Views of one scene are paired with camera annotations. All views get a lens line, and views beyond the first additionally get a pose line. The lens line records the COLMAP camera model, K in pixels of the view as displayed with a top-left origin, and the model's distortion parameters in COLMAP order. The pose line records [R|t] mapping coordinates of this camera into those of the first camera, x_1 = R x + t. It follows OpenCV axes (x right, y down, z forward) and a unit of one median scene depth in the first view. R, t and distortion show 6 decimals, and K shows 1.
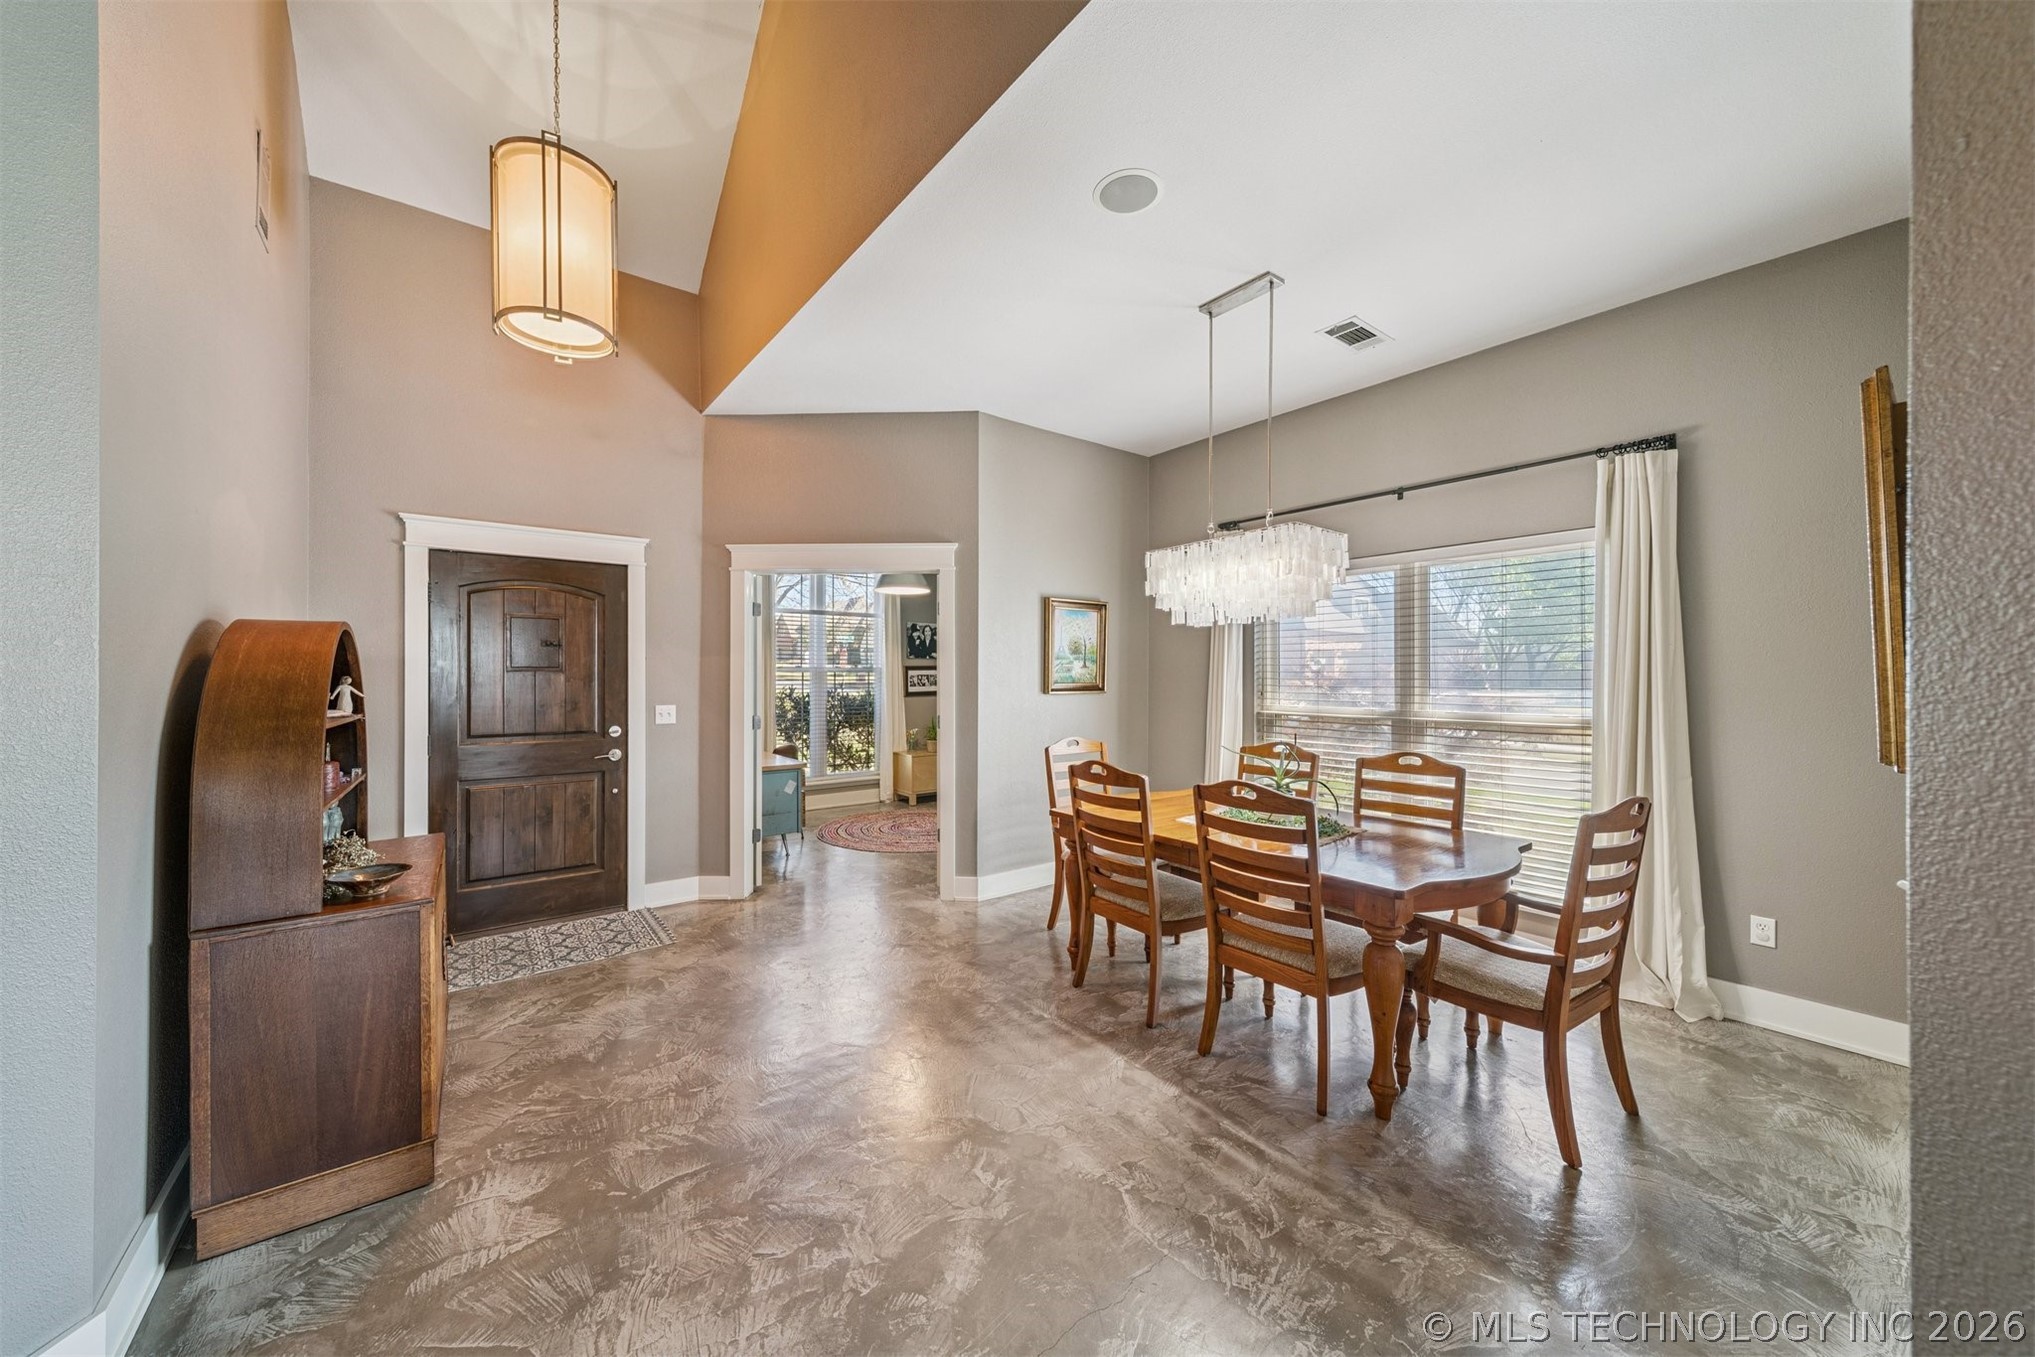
lens RADIAL K [[712.6, 0, 1003.0], [0, 712.6, 677.0], [0, 0, 1]] dist [0.008338, -0.001994]
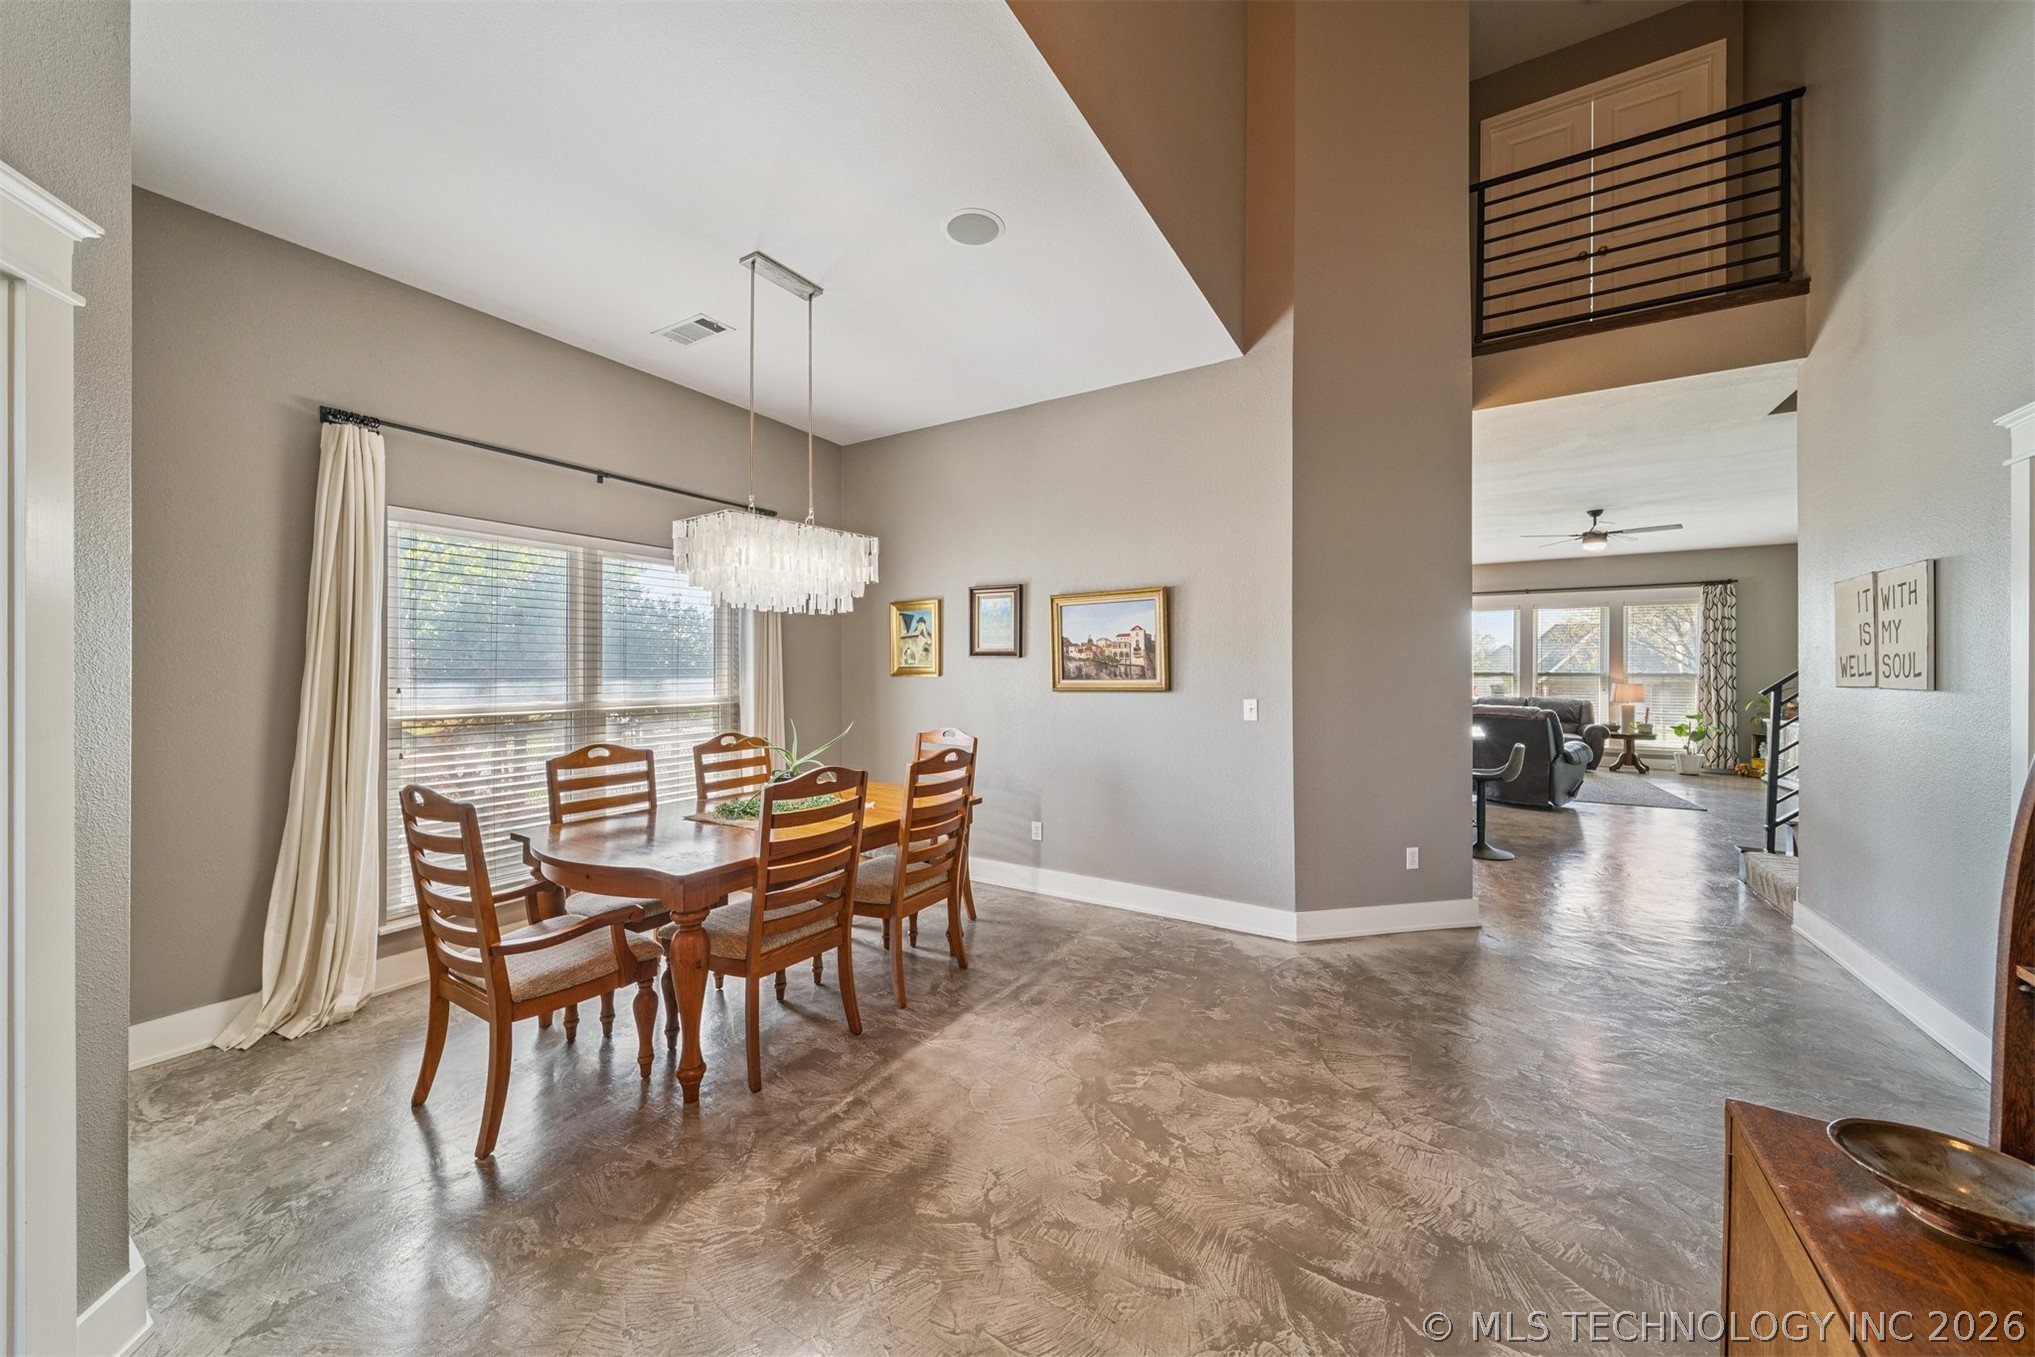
lens RADIAL K [[712.6, 0, 1008.2], [0, 712.6, 671.0], [0, 0, 1]] dist [0.008338, -0.001994]
pose [[-0.343829, -0.003336, 0.939026, -0.623599], [-0.000689, 0.999994, 0.003300, 0.002389], [-0.939032, 0.000488, -0.343829, 0.938989]]
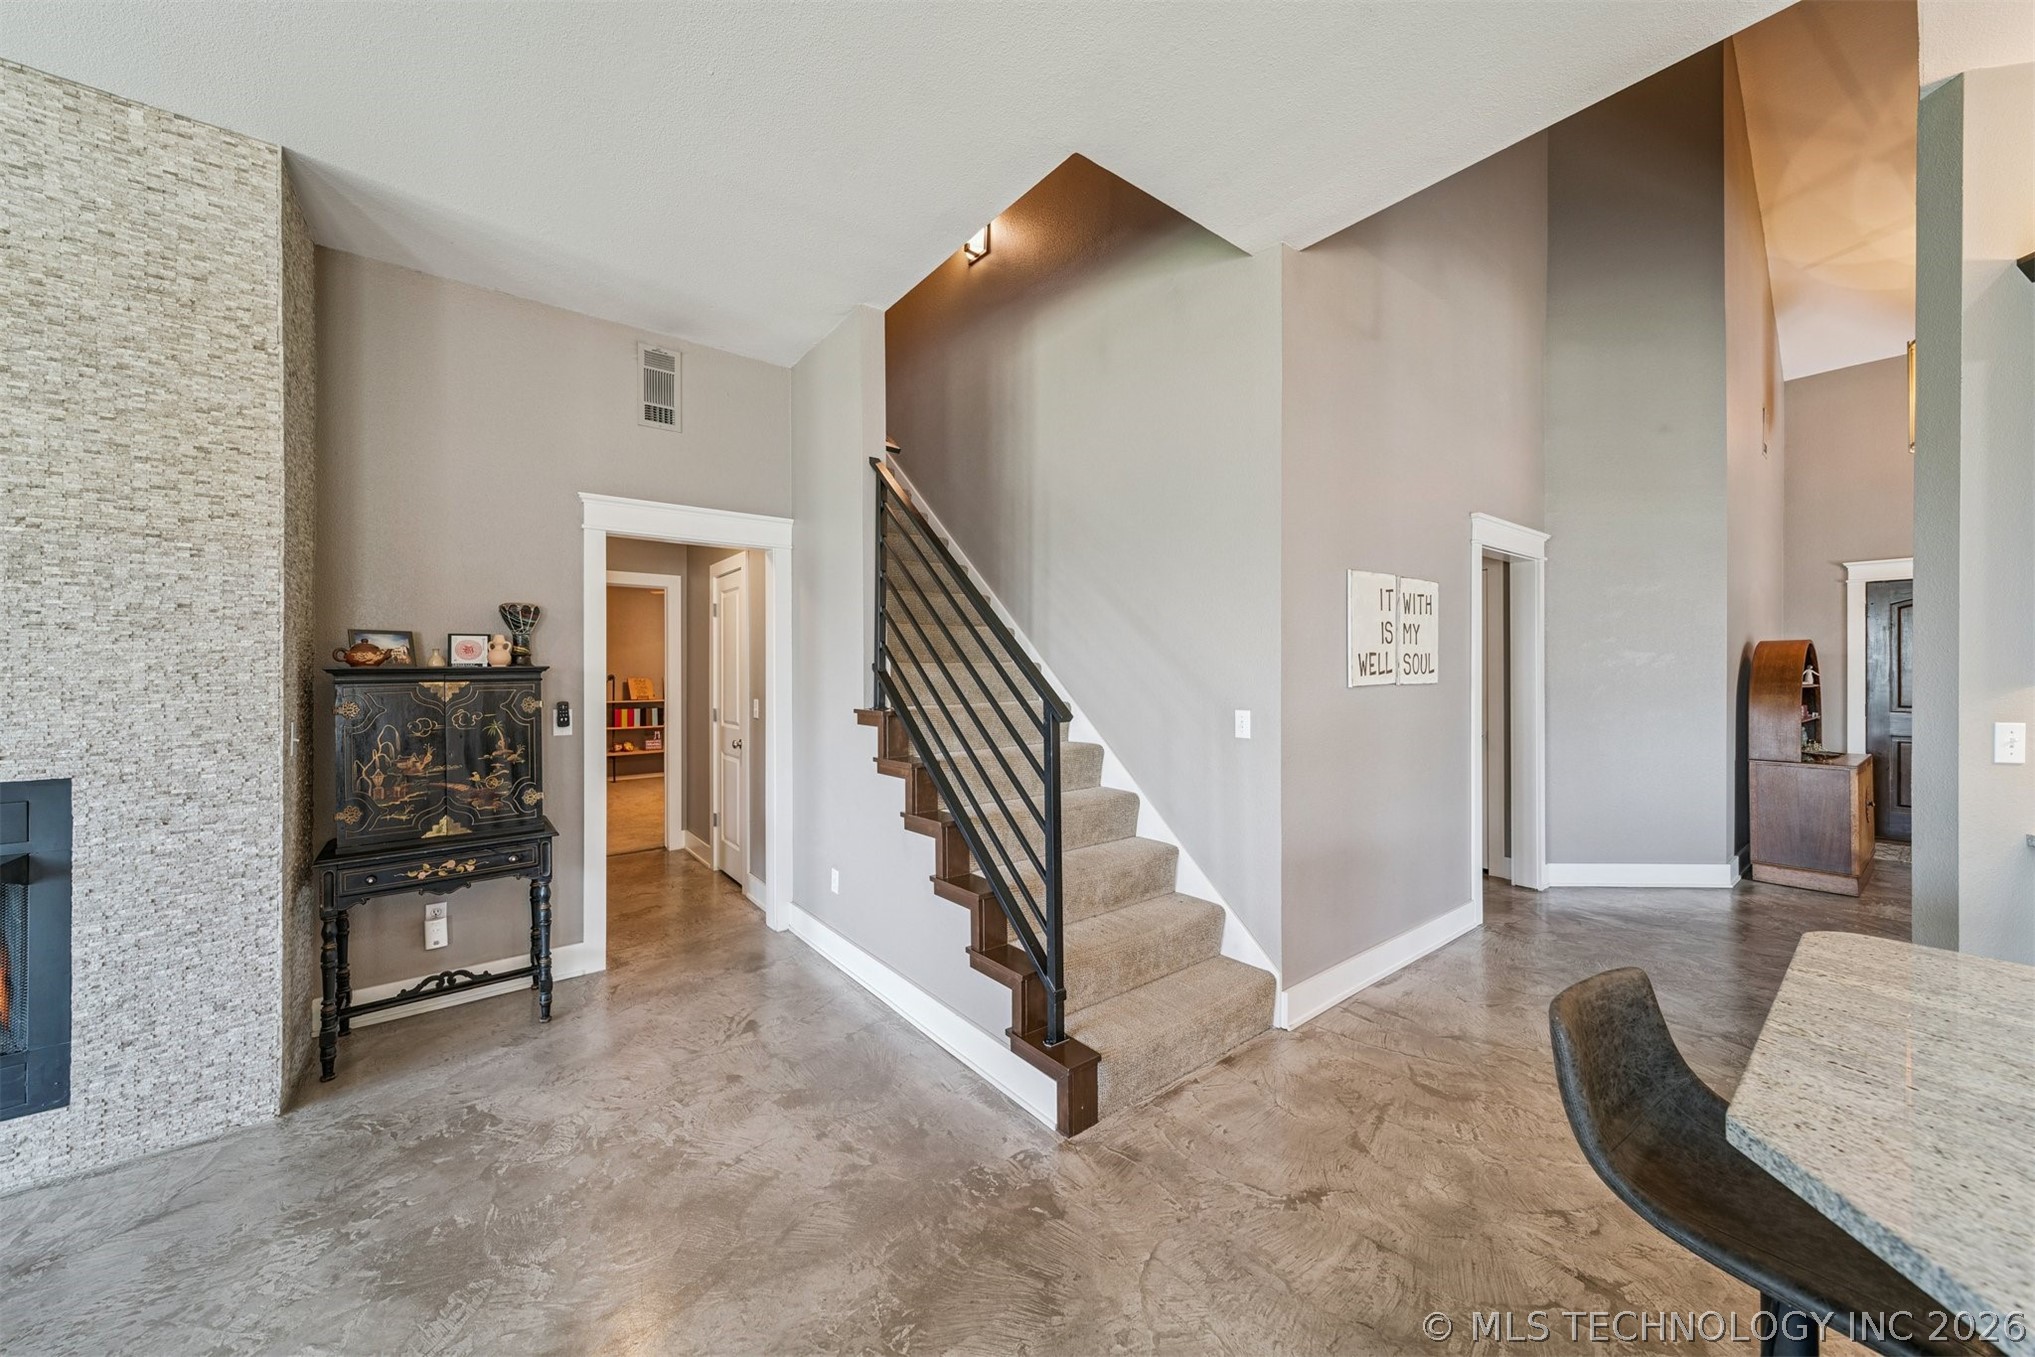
lens RADIAL K [[712.6, 0, 1001.9], [0, 712.6, 669.6], [0, 0, 1]] dist [0.008338, -0.001994]
pose [[-0.002781, -0.000253, -0.999996, 0.812369], [0.002397, 0.999997, -0.000260, 0.004907], [0.999993, -0.002397, -0.002780, -0.928182]]
